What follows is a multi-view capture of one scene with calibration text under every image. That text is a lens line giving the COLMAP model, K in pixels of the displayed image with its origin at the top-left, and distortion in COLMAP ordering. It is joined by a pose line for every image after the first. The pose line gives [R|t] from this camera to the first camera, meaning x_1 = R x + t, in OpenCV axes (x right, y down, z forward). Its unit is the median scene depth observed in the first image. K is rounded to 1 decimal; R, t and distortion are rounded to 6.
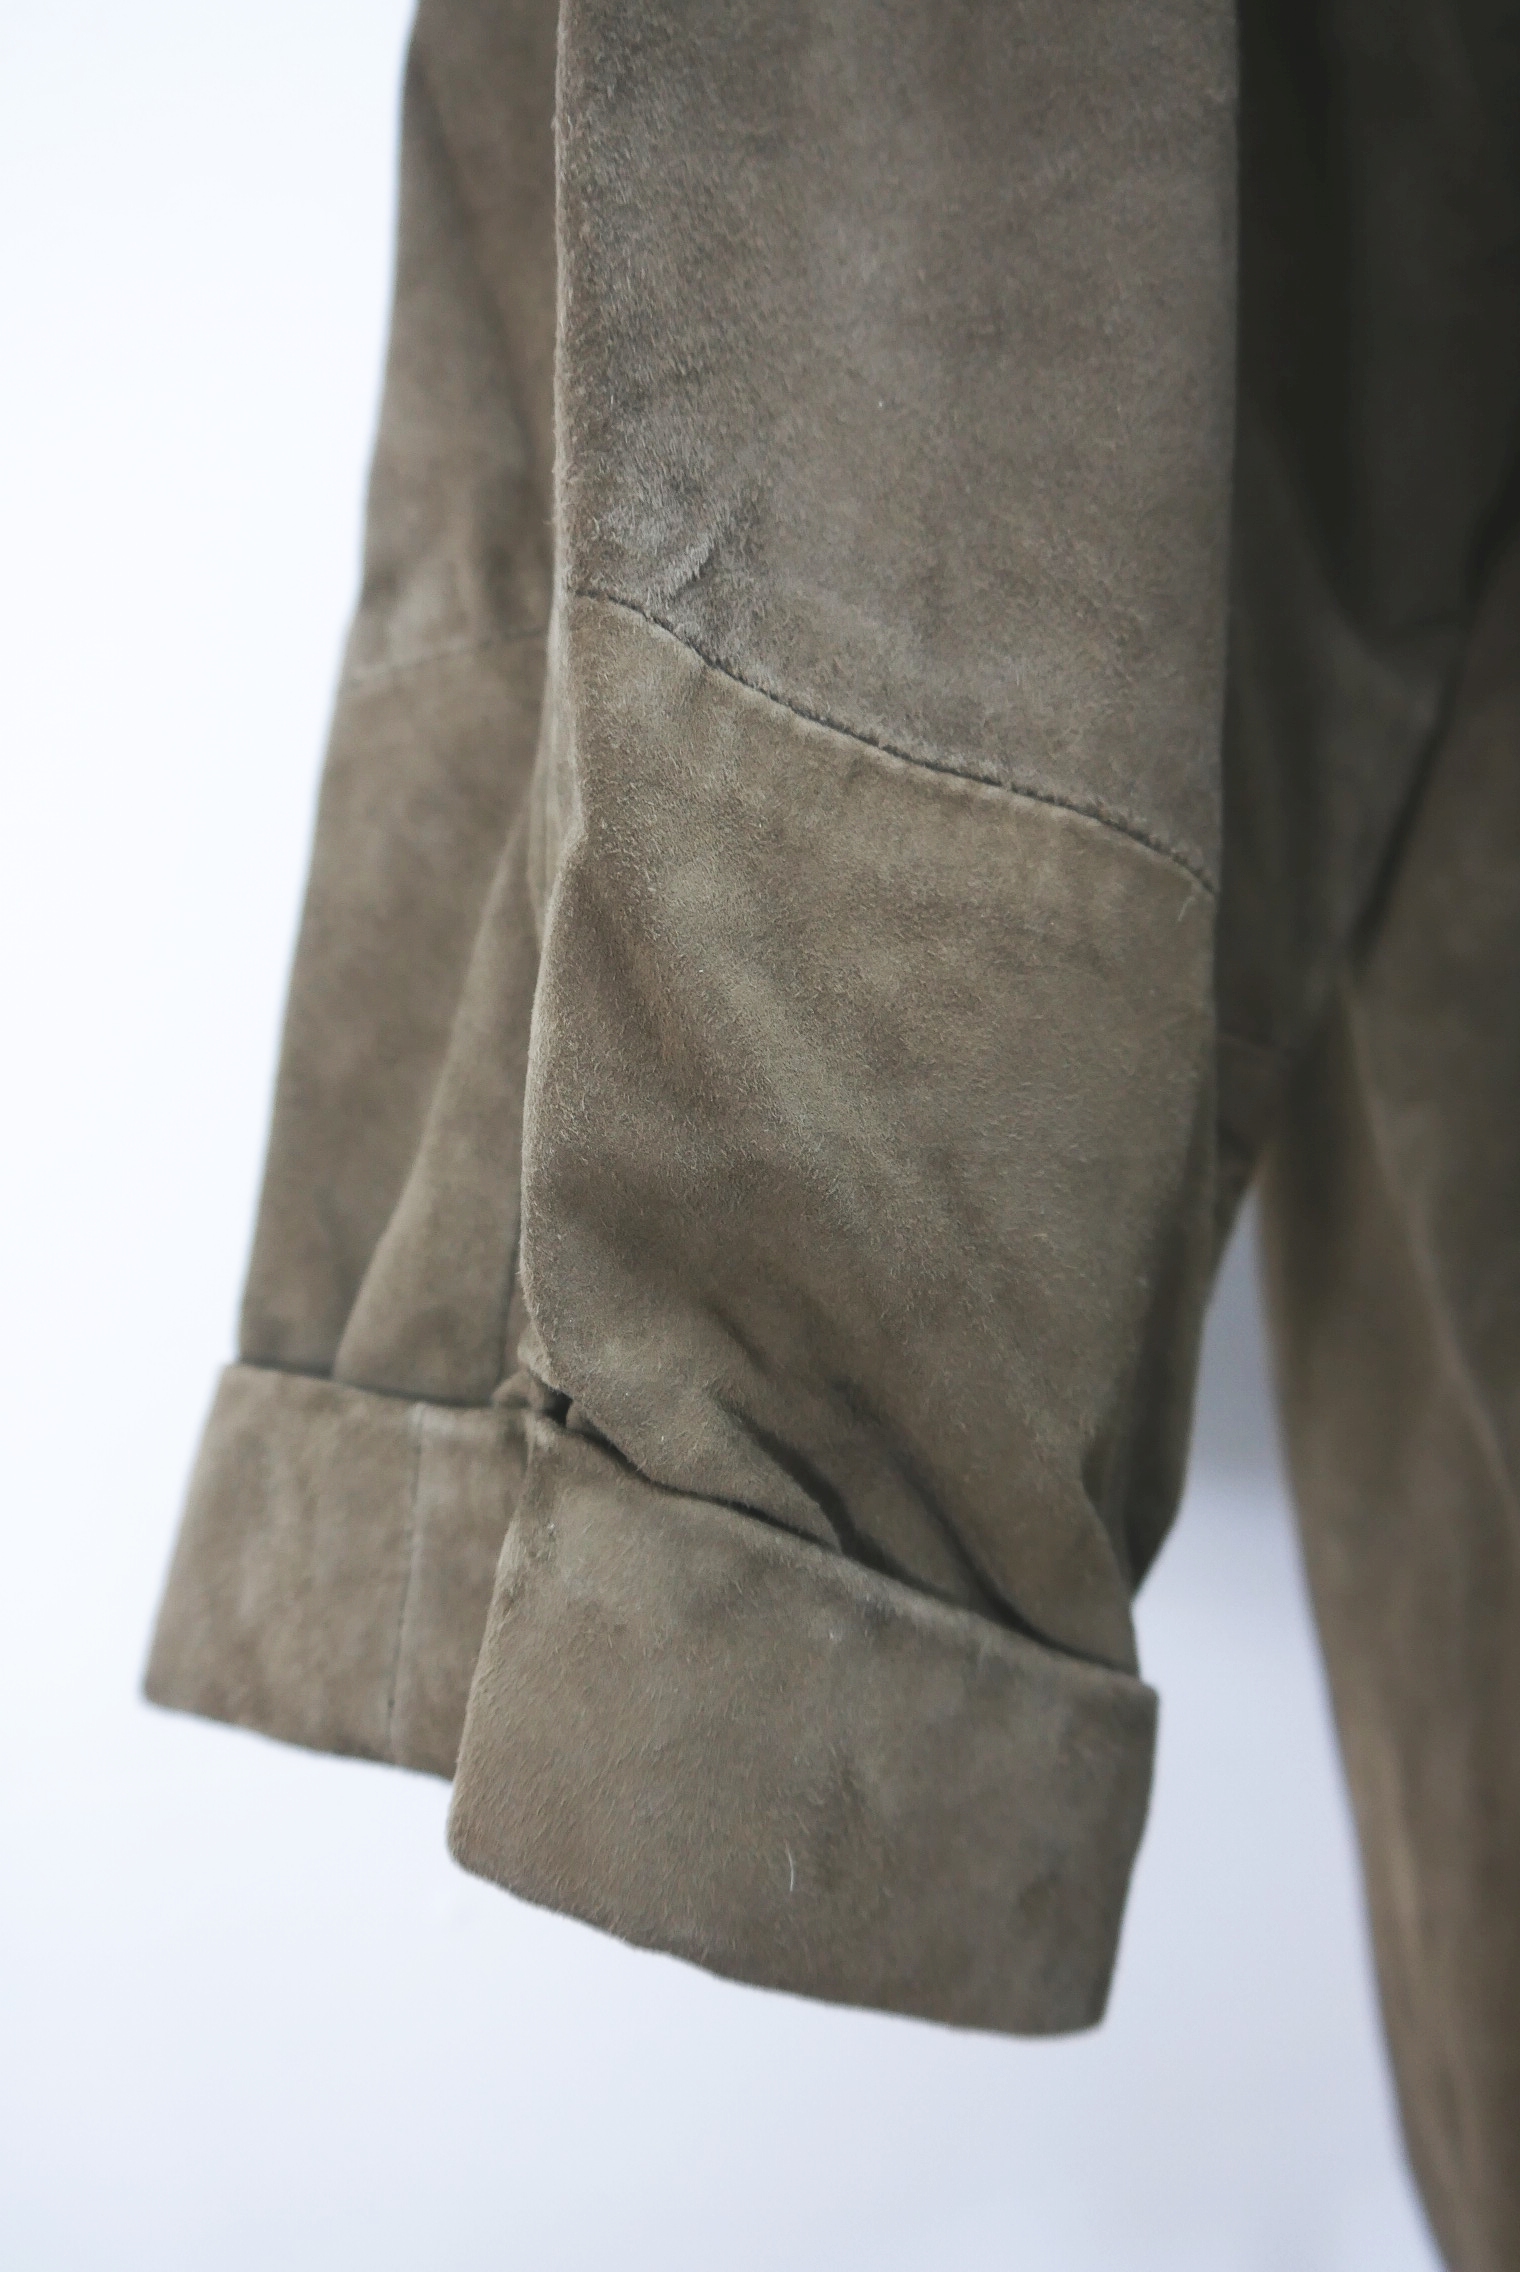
lens RADIAL K [[1871.4, 0, 778.4], [0, 1871.4, 1129.5], [0, 0, 1]] dist [-0.031763, 0.004859]
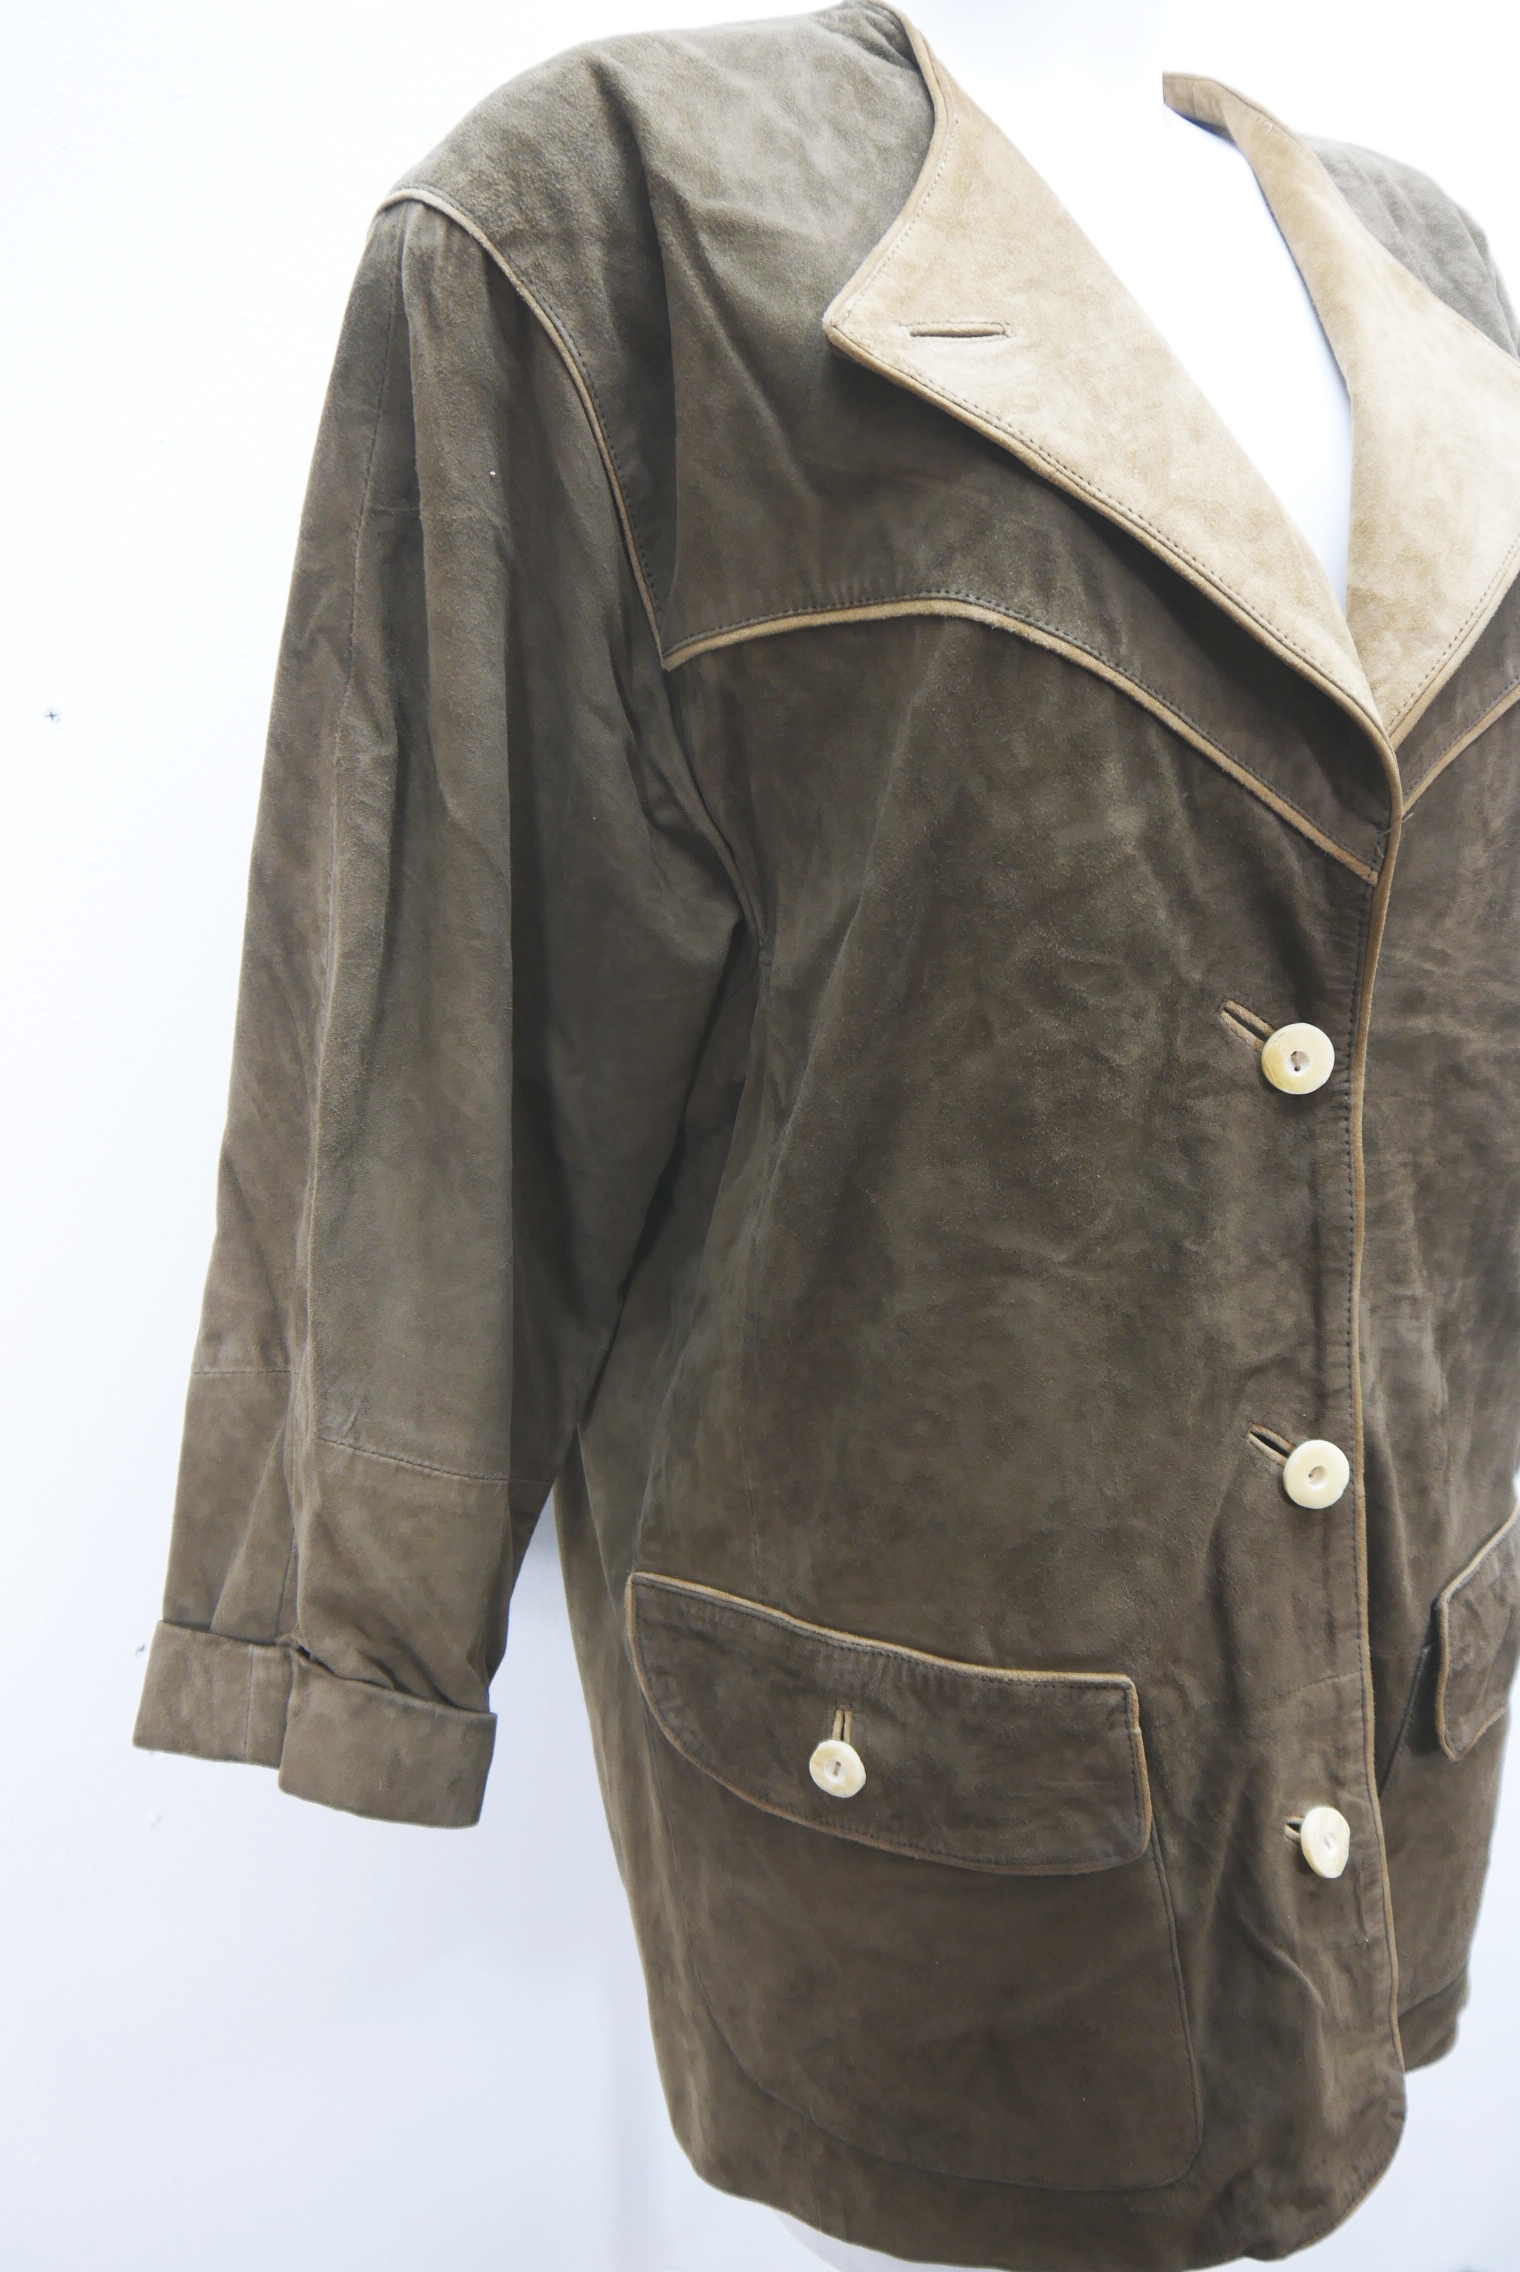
lens RADIAL K [[1871.4, 0, 753.2], [0, 1871.4, 1141.5], [0, 0, 1]] dist [-0.031763, 0.004859]
pose [[0.966840, -0.009562, 0.255205, -0.189369], [-0.005632, 0.998258, 0.058737, -0.967108], [-0.255322, -0.058226, 0.965101, -2.364078]]
